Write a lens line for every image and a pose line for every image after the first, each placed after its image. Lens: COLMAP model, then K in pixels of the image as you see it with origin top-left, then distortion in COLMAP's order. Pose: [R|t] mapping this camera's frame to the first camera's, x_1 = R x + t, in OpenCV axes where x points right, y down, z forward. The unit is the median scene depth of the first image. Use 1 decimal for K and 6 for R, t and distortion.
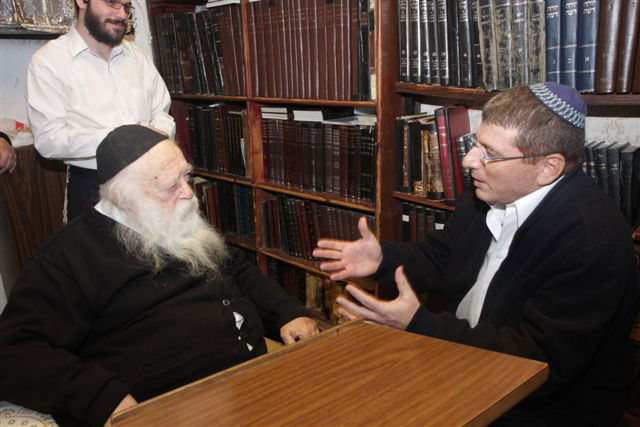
lens RADIAL K [[501.1, 0, 320.7], [0, 501.1, 223.0], [0, 0, 1]] dist [-0.104633, 0.106503]
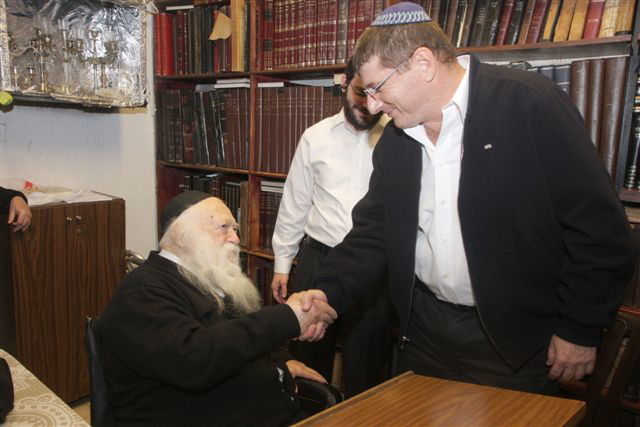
lens RADIAL K [[502.1, 0, 320.0], [0, 502.1, 213.5], [0, 0, 1]] dist [-0.107365, 0.109130]
pose [[0.993044, 0.045500, 0.108594, -0.145114], [-0.028316, 0.987535, -0.154831, 0.003855], [-0.114286, 0.150679, 0.981954, -0.099878]]
